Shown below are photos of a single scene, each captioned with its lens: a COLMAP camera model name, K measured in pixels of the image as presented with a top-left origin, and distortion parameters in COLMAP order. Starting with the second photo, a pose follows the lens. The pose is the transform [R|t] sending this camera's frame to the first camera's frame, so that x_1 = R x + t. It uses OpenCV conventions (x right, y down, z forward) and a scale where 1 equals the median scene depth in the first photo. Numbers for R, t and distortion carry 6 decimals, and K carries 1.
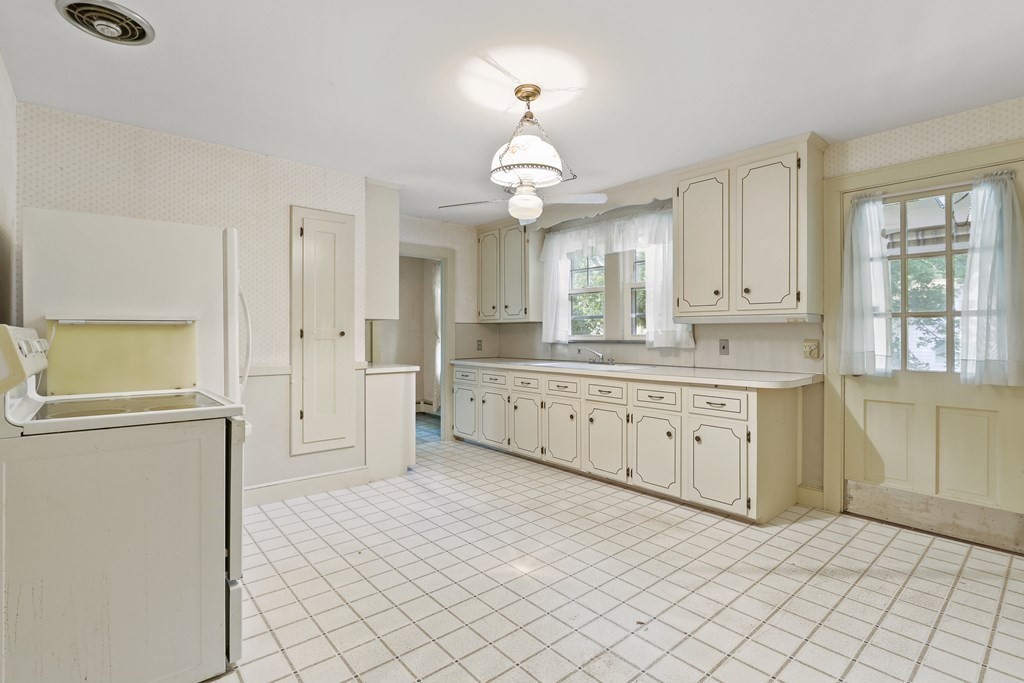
lens RADIAL K [[484.7, 0, 506.2], [0, 484.7, 339.8], [0, 0, 1]] dist [-0.016260, -0.000088]
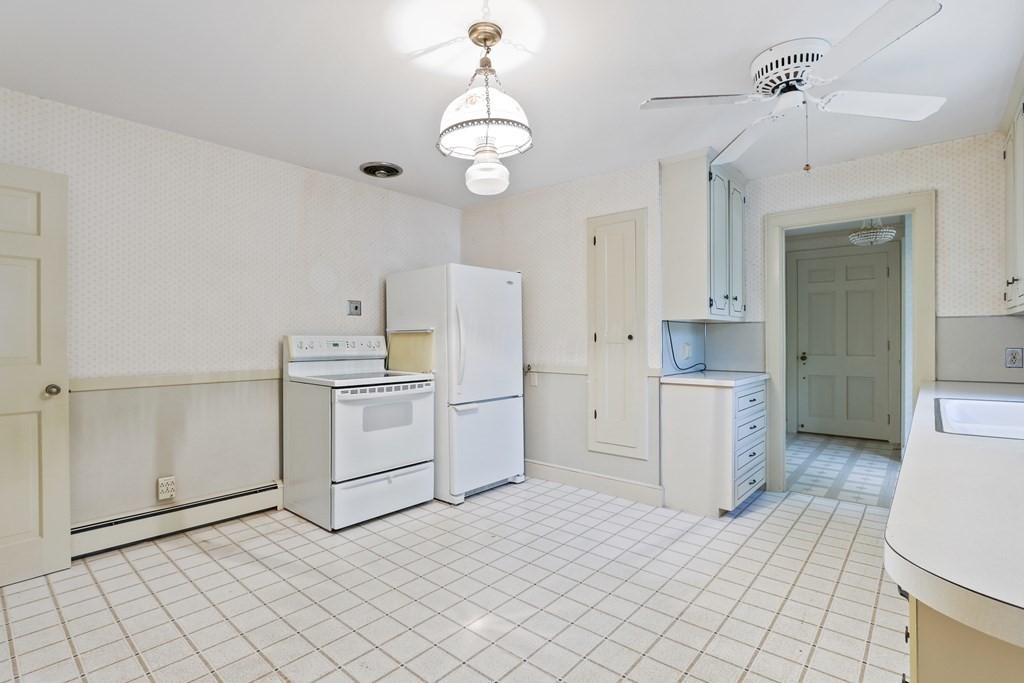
lens RADIAL K [[484.7, 0, 506.2], [0, 484.7, 339.8], [0, 0, 1]] dist [-0.016260, -0.000088]
pose [[0.146816, -0.001334, -0.989163, 0.652561], [-0.007639, 0.999968, -0.002483, -0.003773], [0.989134, 0.007921, 0.146801, 0.712265]]
